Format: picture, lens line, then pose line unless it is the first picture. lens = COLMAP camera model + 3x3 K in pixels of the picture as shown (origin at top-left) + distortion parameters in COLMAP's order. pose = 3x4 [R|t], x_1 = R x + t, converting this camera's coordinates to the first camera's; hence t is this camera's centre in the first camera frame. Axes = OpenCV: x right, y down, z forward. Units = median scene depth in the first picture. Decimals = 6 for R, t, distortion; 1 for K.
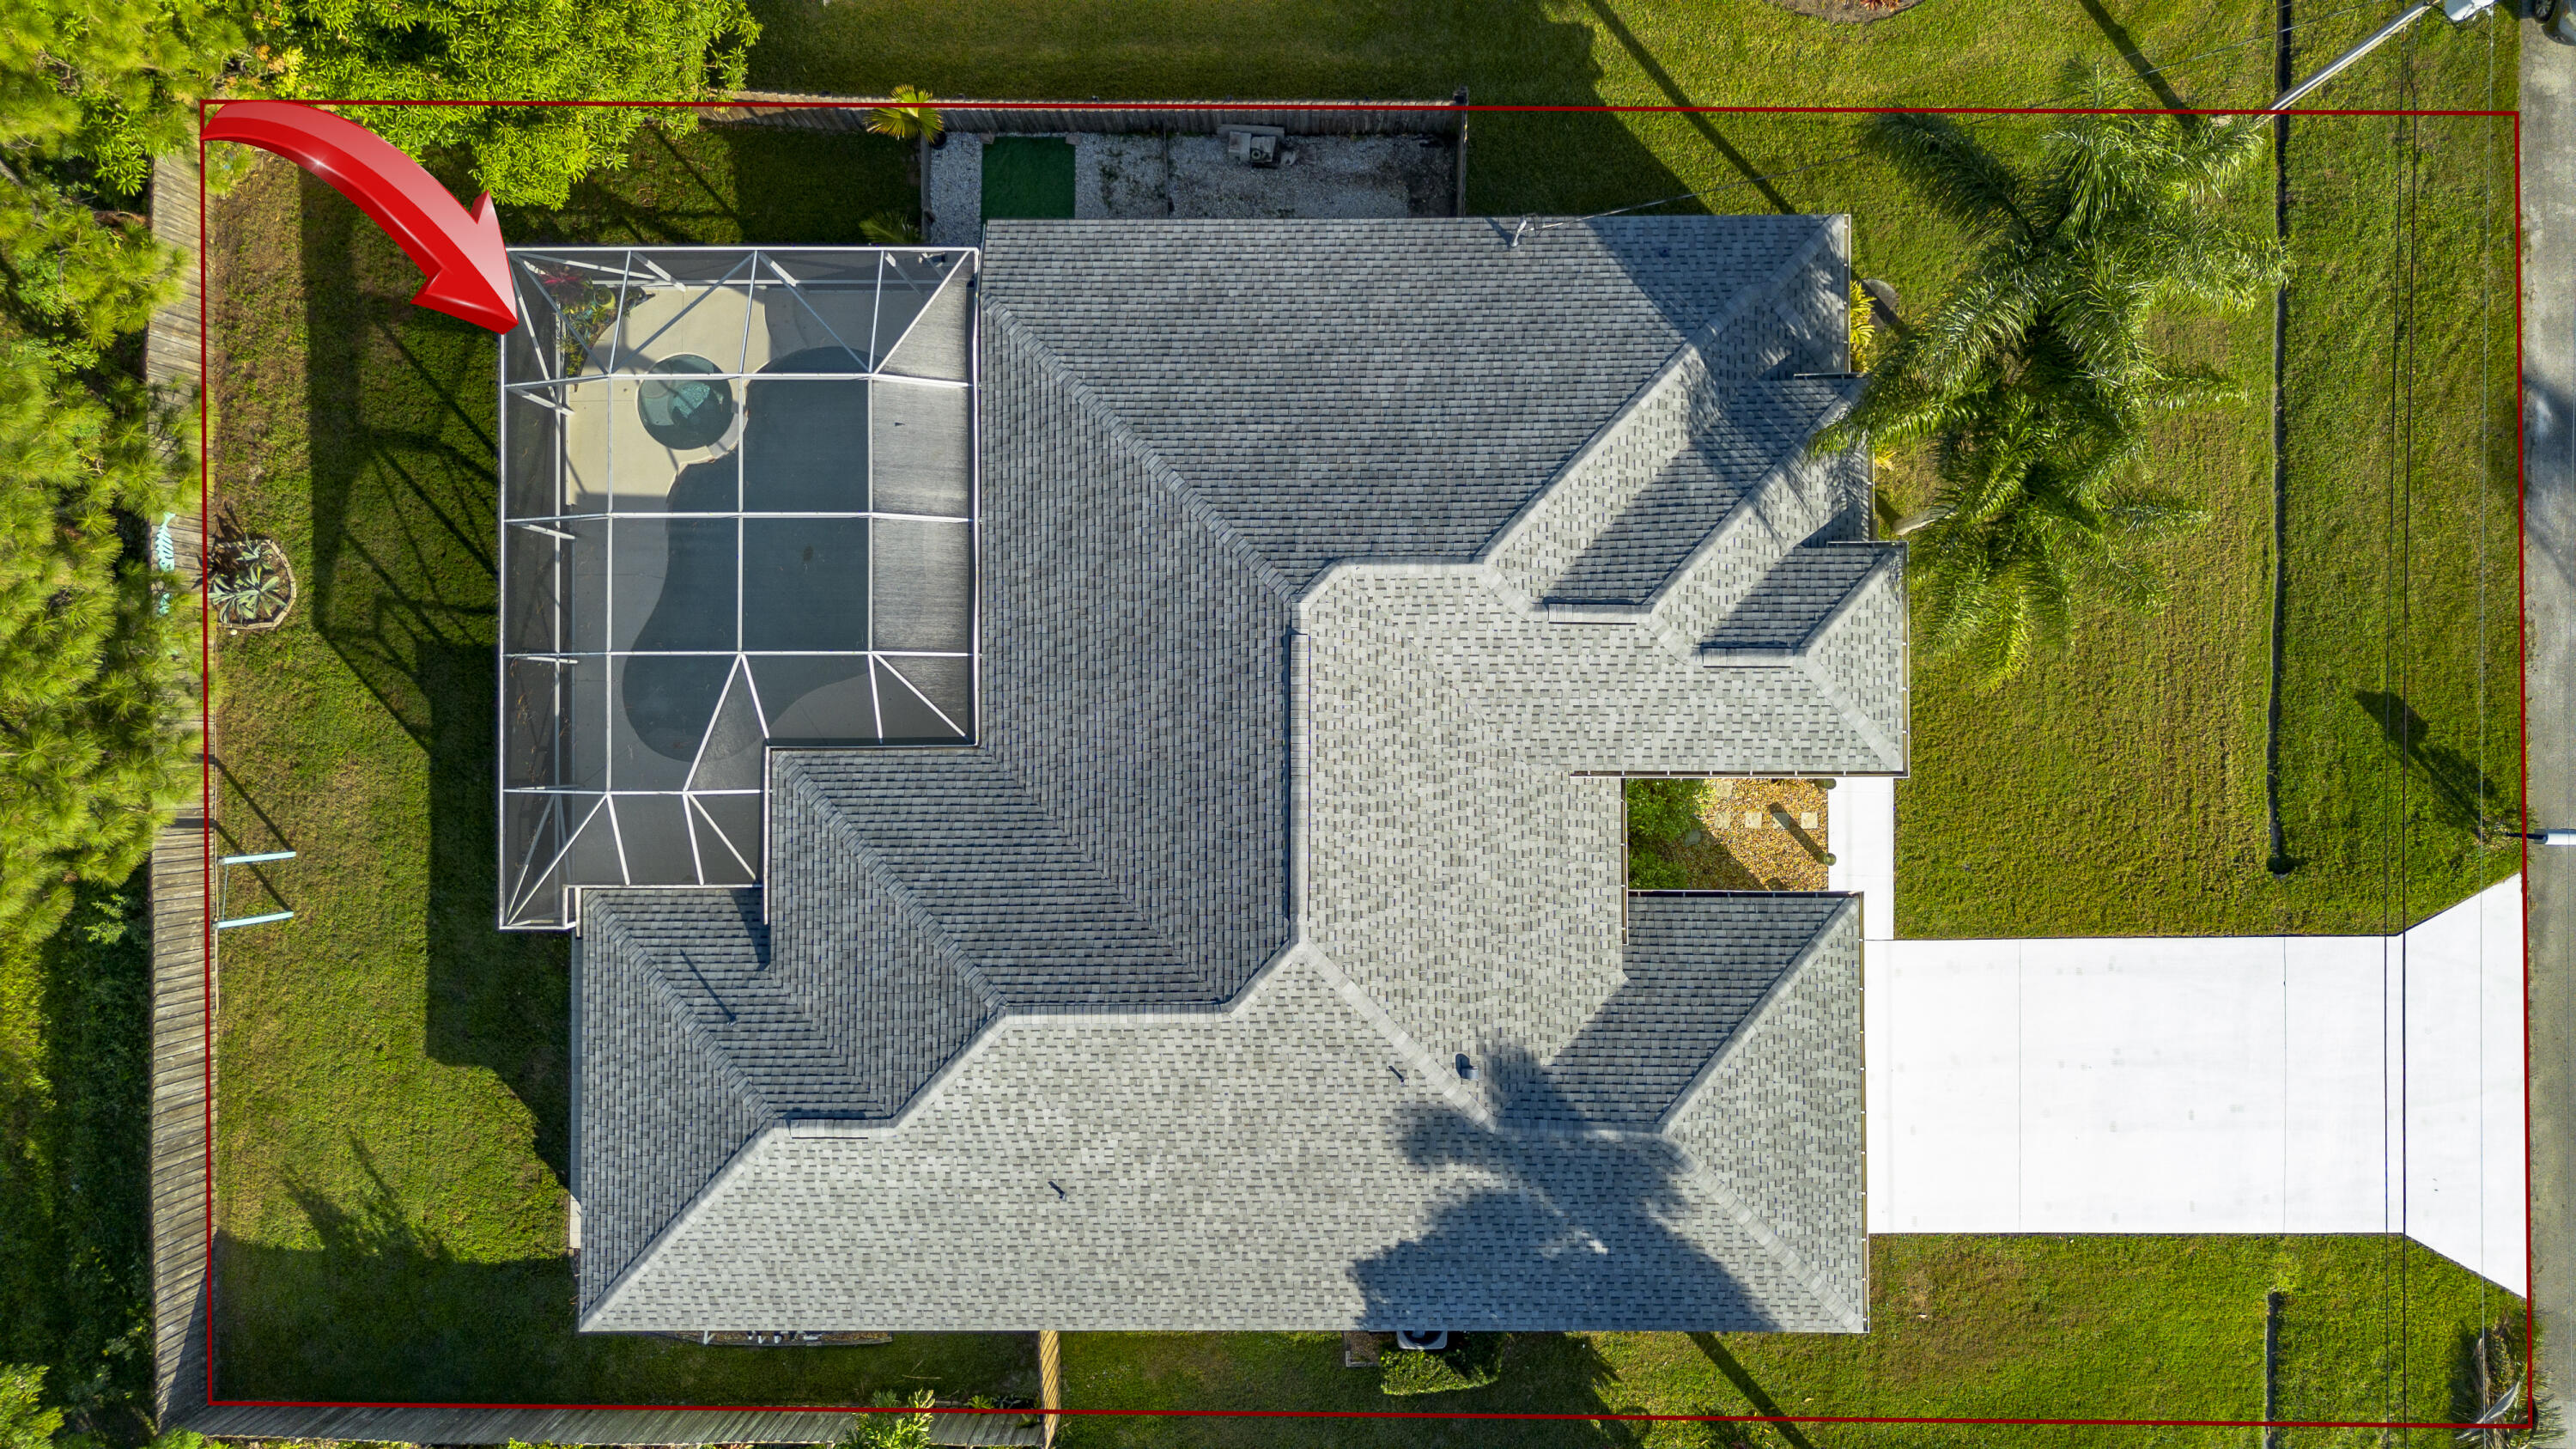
lens RADIAL K [[1876.5, 0, 1293.6], [0, 1876.5, 717.3], [0, 0, 1]] dist [0.024884, 0.003436]
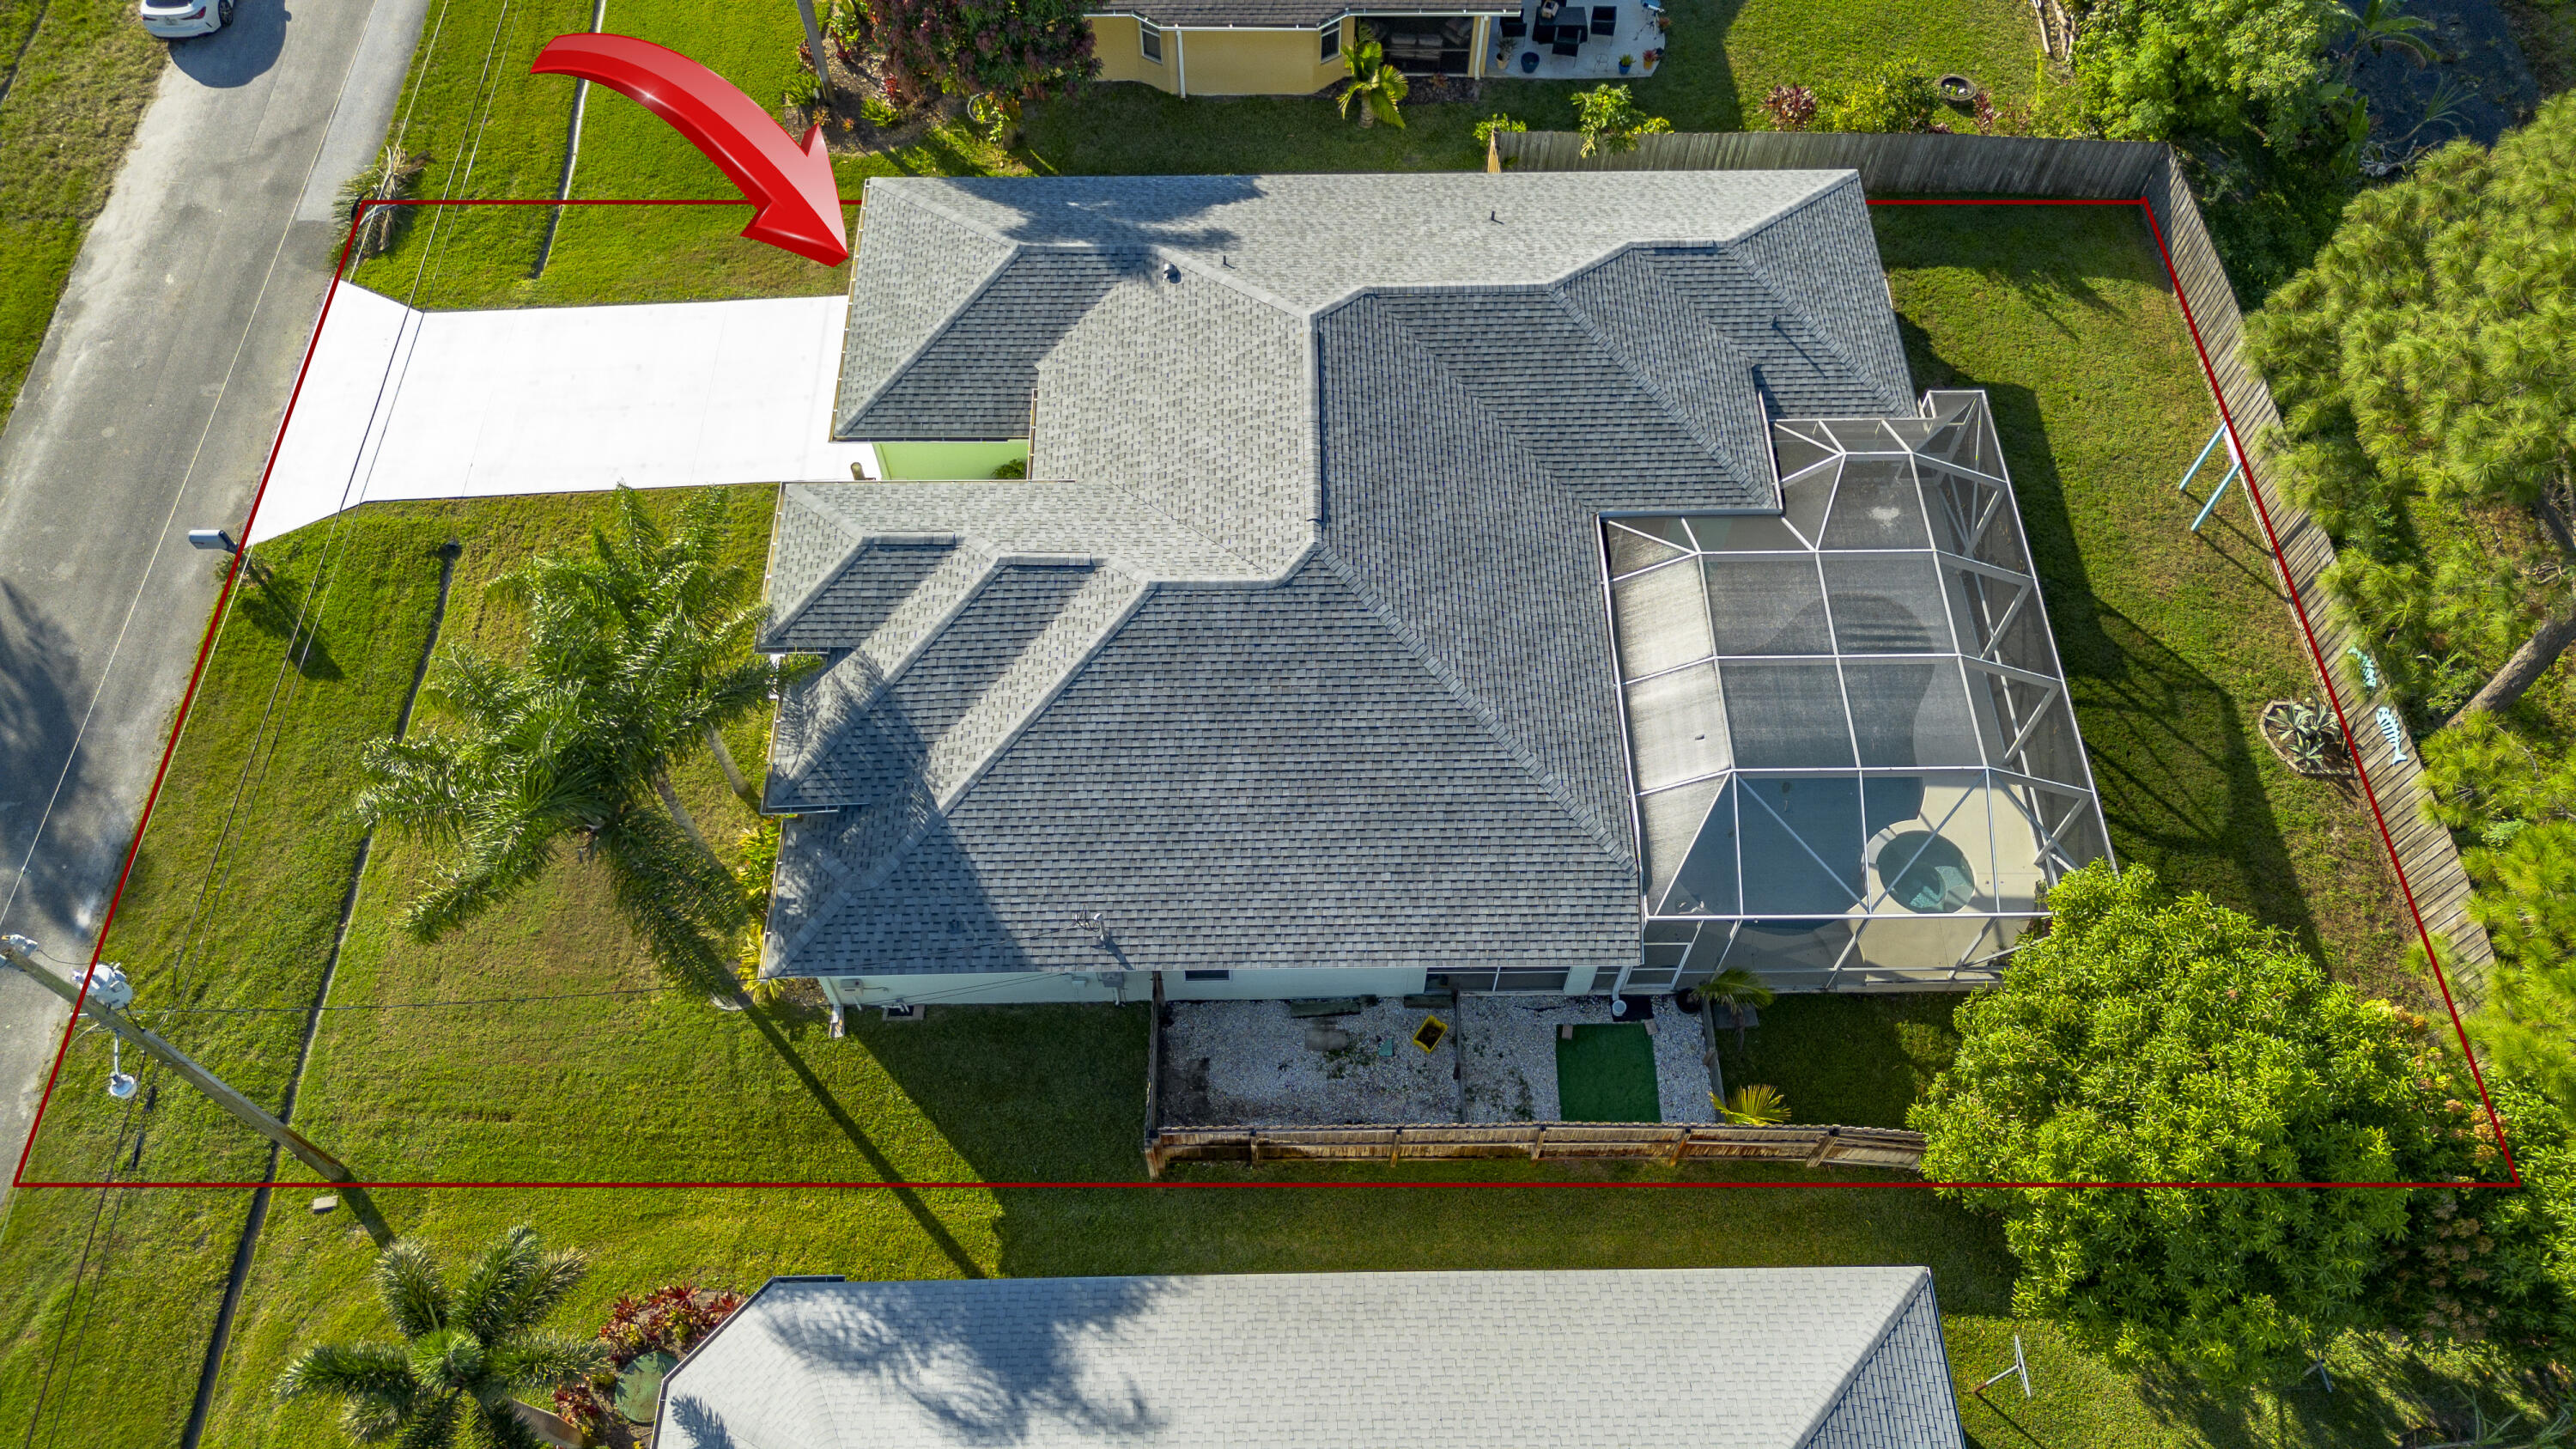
lens RADIAL K [[1790.5, 0, 1289.7], [0, 1790.5, 730.3], [0, 0, 1]] dist [0.073545, -0.066189]
pose [[-0.999890, 0.014784, 0.000749, 0.017609], [-0.012194, -0.851260, 0.524603, -0.667609], [0.008393, 0.524536, 0.851347, 0.143401]]
